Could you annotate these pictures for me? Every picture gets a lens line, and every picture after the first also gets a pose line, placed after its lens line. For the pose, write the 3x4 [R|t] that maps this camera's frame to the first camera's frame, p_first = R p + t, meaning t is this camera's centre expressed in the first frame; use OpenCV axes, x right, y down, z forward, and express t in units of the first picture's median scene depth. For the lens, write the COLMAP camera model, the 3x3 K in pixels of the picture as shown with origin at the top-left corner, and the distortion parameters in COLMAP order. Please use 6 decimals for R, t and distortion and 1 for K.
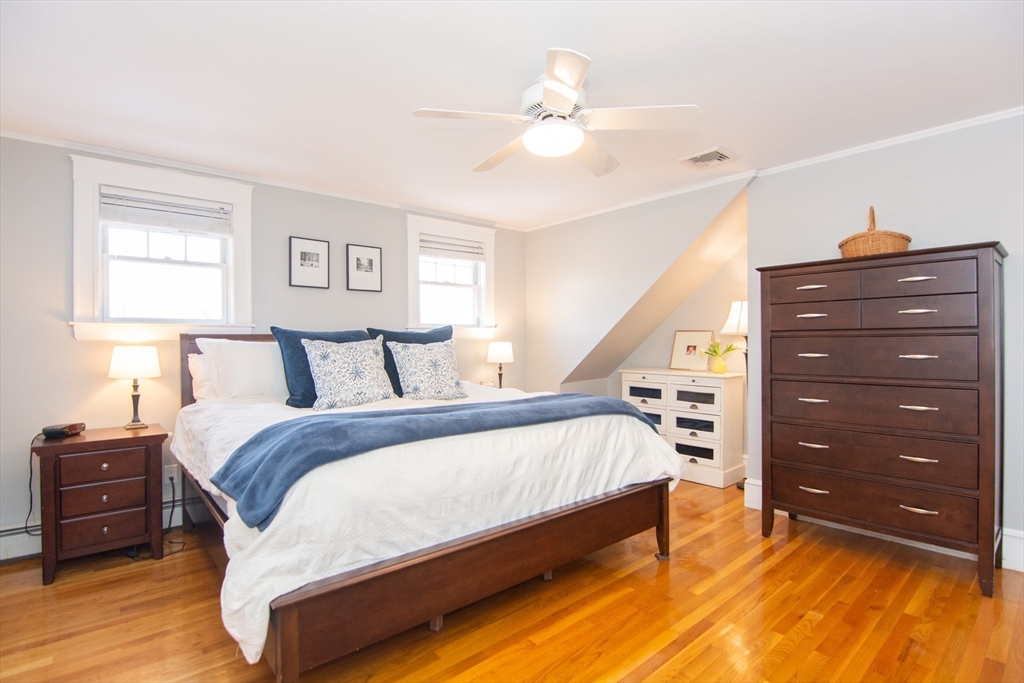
lens RADIAL K [[489.5, 0, 518.7], [0, 489.5, 344.1], [0, 0, 1]] dist [0.000922, -0.012586]
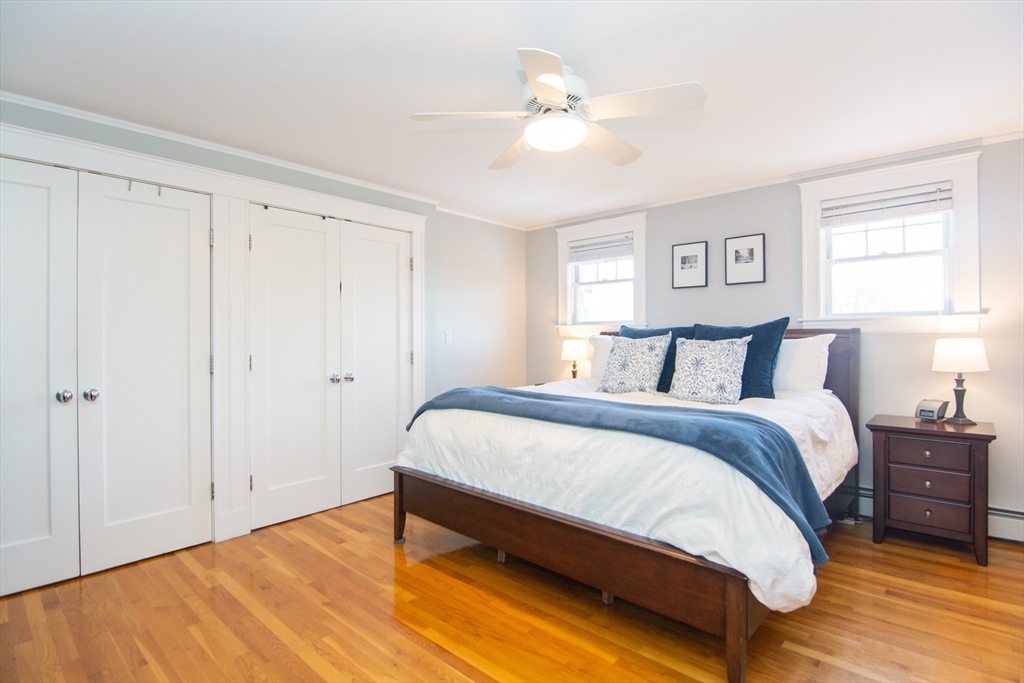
lens RADIAL K [[489.5, 0, 518.7], [0, 489.5, 344.1], [0, 0, 1]] dist [0.000922, -0.012586]
pose [[0.145117, 0.019203, -0.989228, 0.608245], [-0.001357, 0.999815, 0.019209, -0.009997], [0.989414, -0.001445, 0.145116, 0.466821]]
